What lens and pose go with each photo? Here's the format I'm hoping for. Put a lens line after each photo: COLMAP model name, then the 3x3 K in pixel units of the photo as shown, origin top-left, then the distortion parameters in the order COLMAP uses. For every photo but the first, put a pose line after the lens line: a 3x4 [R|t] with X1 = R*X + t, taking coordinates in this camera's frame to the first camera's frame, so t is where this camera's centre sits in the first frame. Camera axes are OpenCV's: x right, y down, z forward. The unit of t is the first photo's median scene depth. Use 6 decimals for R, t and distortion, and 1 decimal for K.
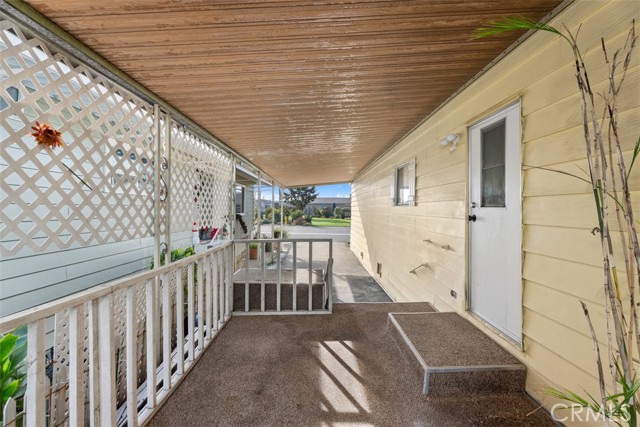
lens RADIAL K [[284.2, 0, 321.0], [0, 284.2, 213.7], [0, 0, 1]] dist [0.001684, -0.000140]
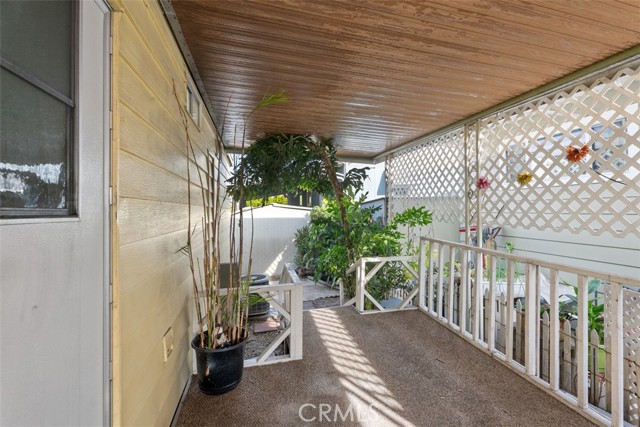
lens RADIAL K [[284.2, 0, 321.0], [0, 284.2, 213.7], [0, 0, 1]] dist [0.001684, -0.000140]
pose [[-0.966547, 0.032569, -0.254413, 0.570014], [0.028215, 0.999387, 0.020745, -0.032146], [0.254932, 0.012873, -0.966873, 1.826042]]
